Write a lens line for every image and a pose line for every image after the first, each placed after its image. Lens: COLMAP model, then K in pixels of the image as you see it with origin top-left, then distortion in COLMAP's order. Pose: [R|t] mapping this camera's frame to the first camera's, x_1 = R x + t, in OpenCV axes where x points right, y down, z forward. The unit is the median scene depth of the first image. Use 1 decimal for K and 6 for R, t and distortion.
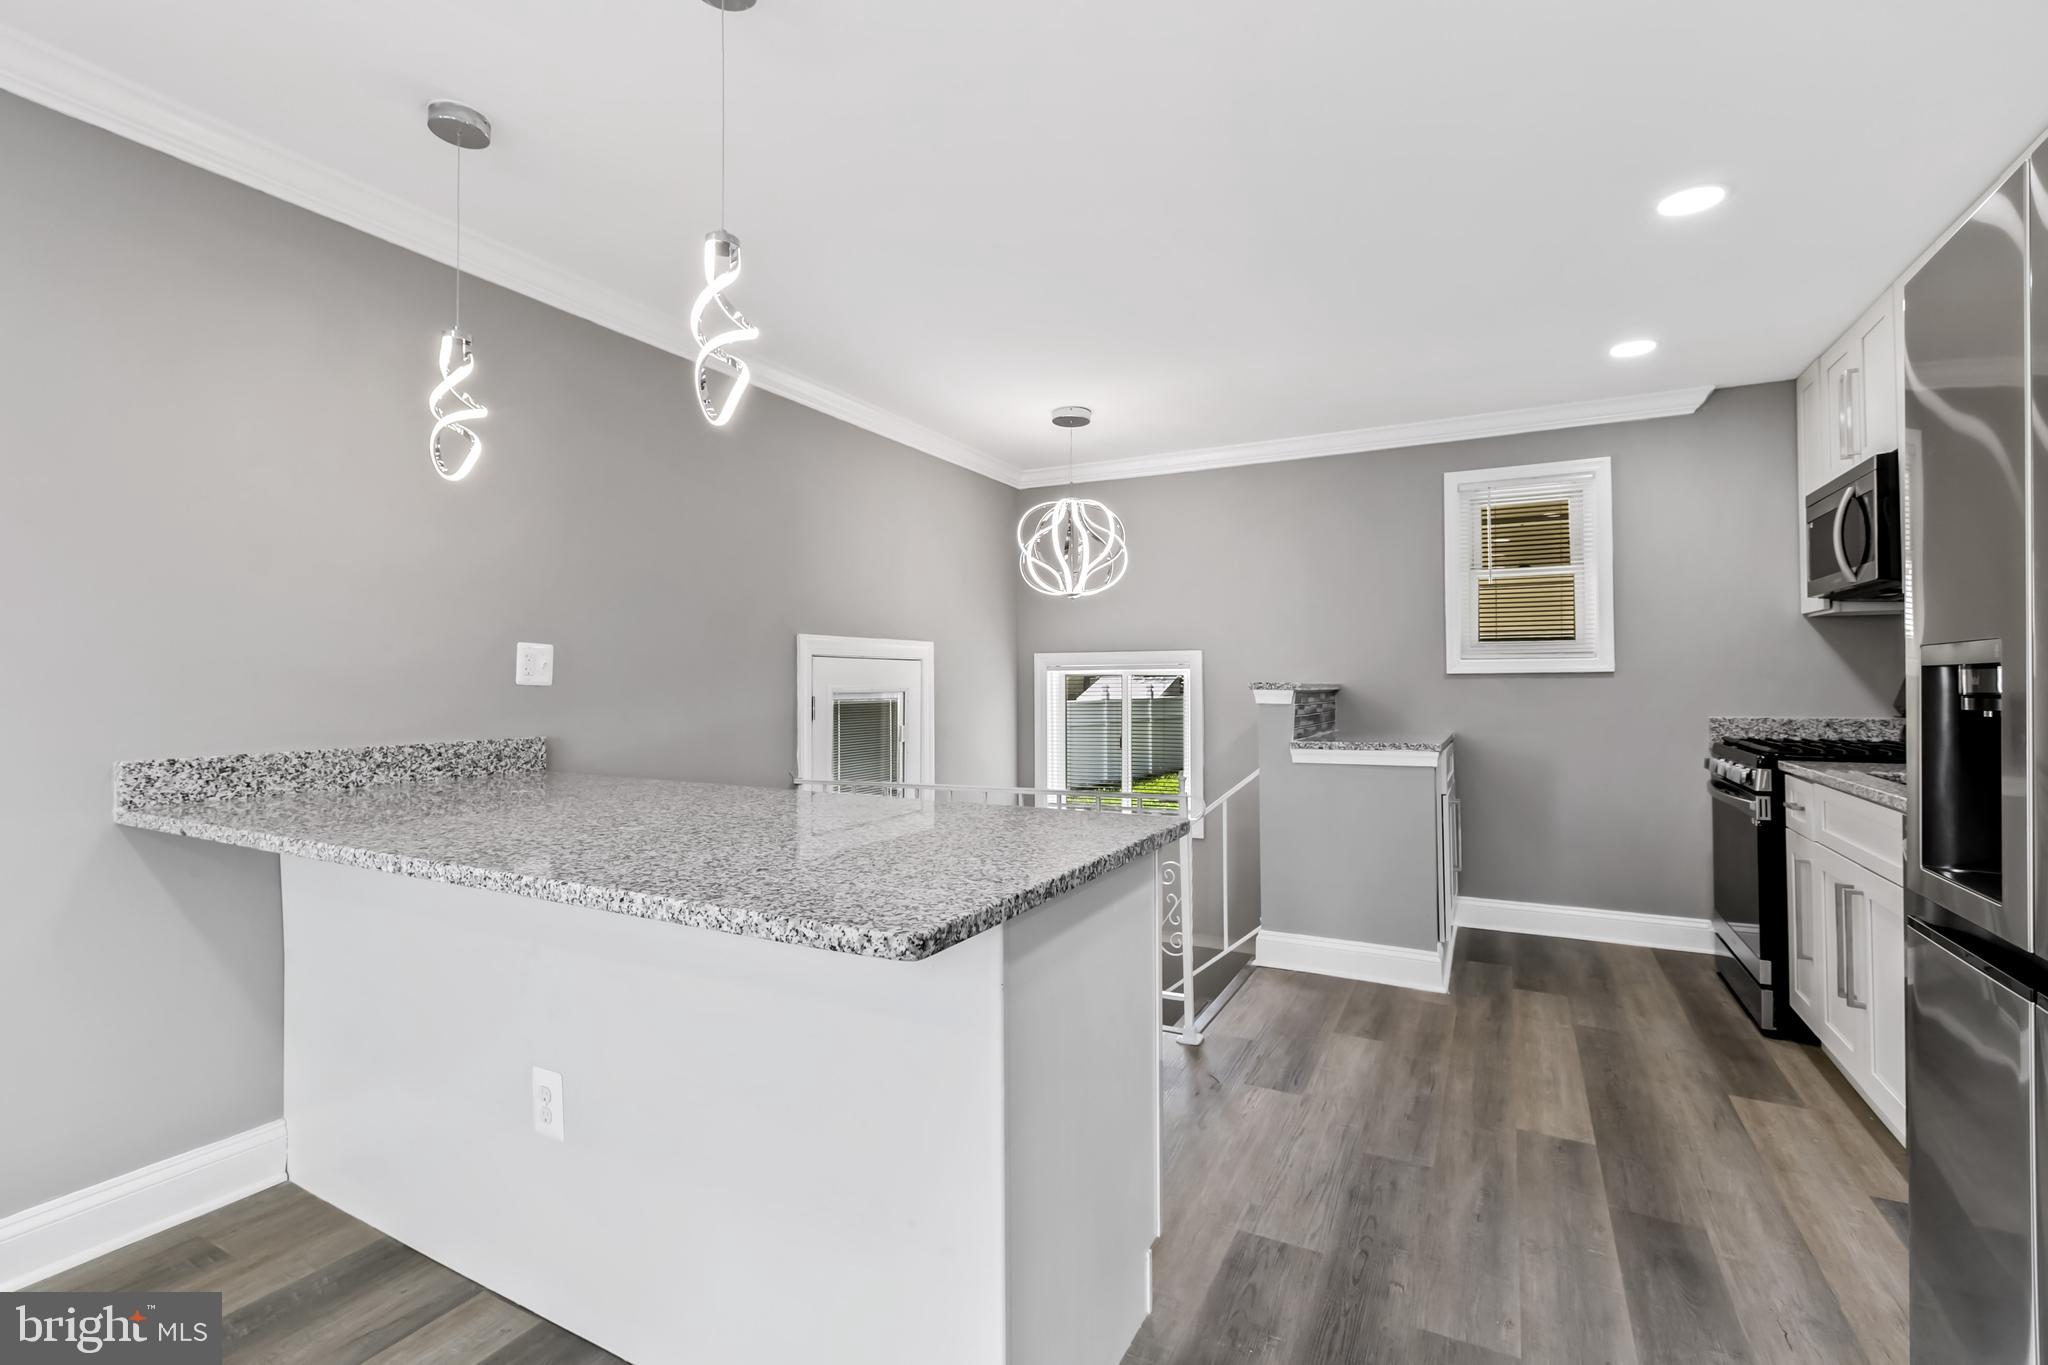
lens RADIAL K [[910.4, 0, 1019.4], [0, 910.4, 659.1], [0, 0, 1]] dist [-0.000171, -0.000342]
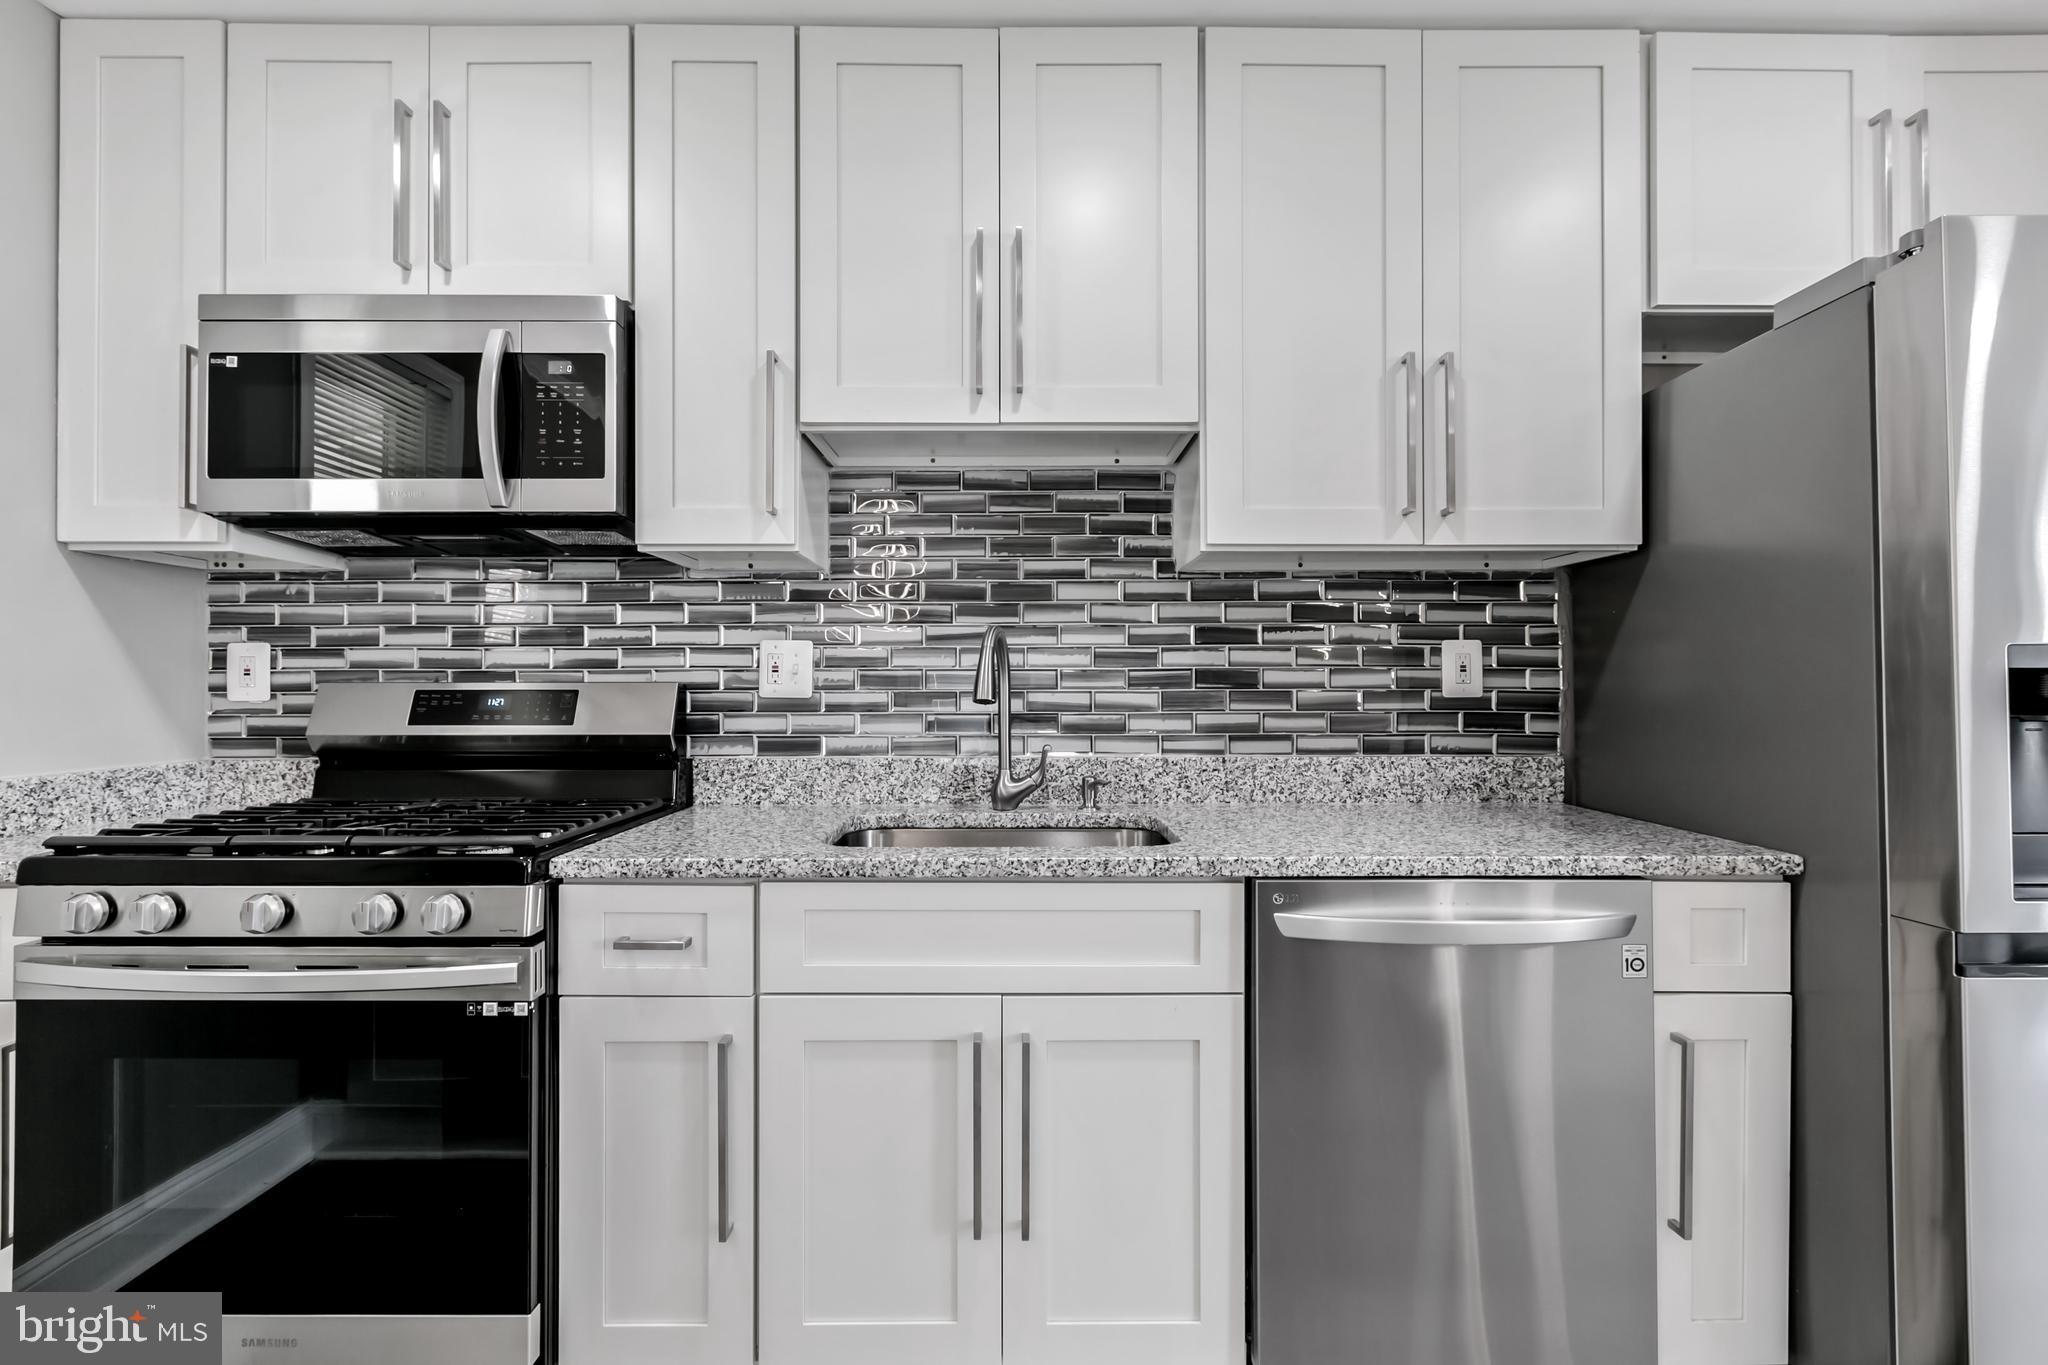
lens RADIAL K [[923.6, 0, 1024.0], [0, 923.6, 682.5], [0, 0, 1]] dist [-0.001944, -0.000299]
pose [[-0.473281, 0.008794, 0.880868, 0.254284], [-0.018568, 0.999628, -0.019956, 0.021725], [-0.880716, -0.025801, -0.472941, 0.862731]]
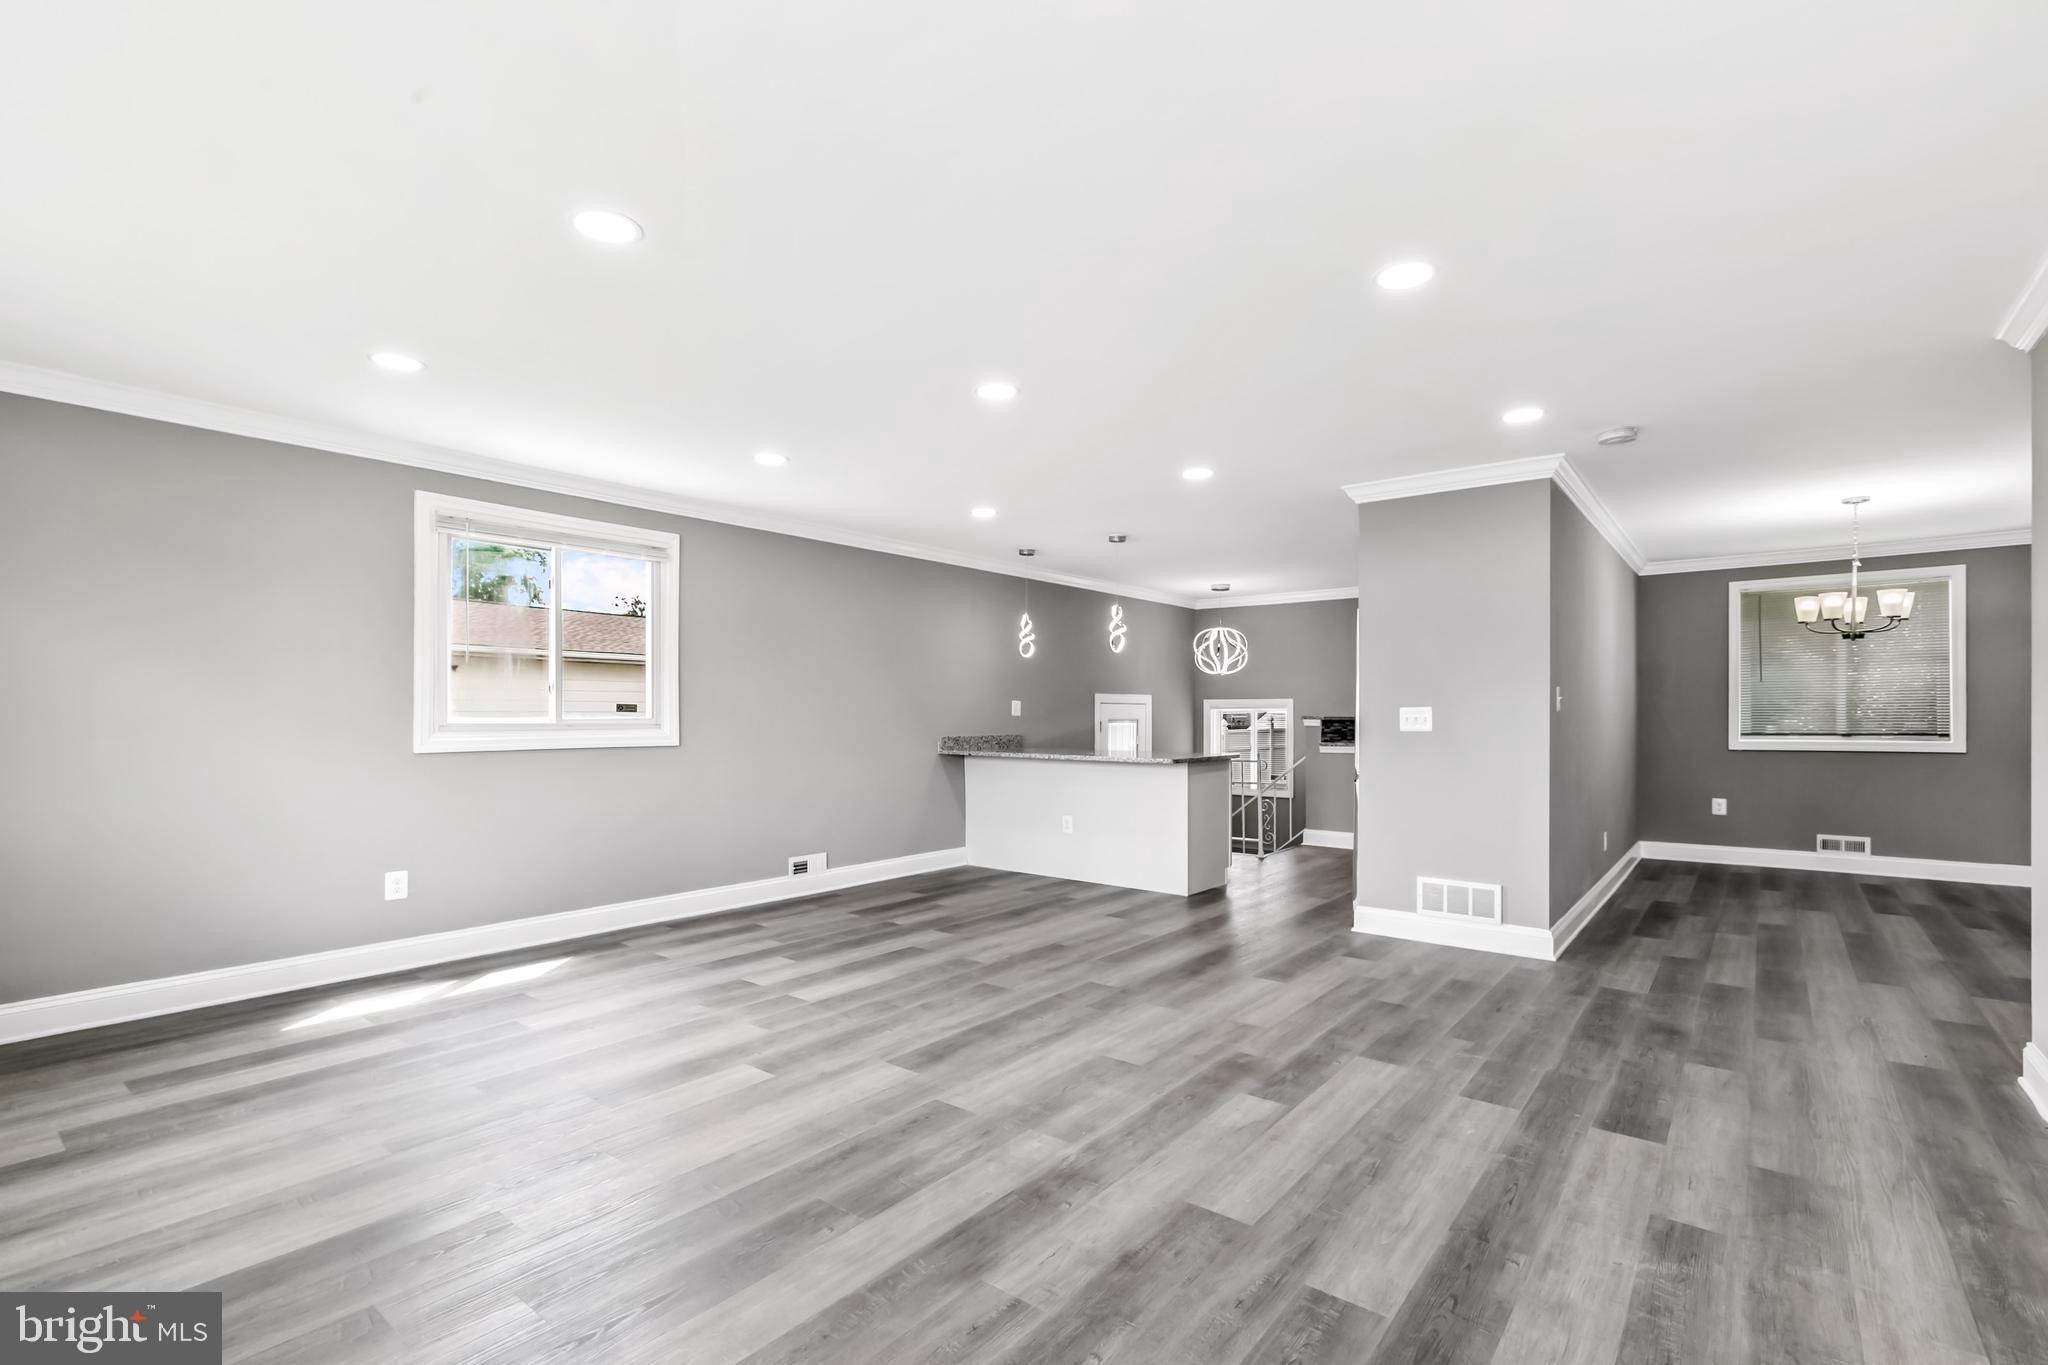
lens RADIAL K [[921.0, 0, 1018.2], [0, 921.0, 721.2], [0, 0, 1]] dist [0.000101, 0.000102]
pose [[0.981277, 0.006335, -0.192497, 0.013414], [0.000298, 0.999408, 0.034409, -0.041171], [0.192601, -0.033822, 0.980694, -1.407271]]
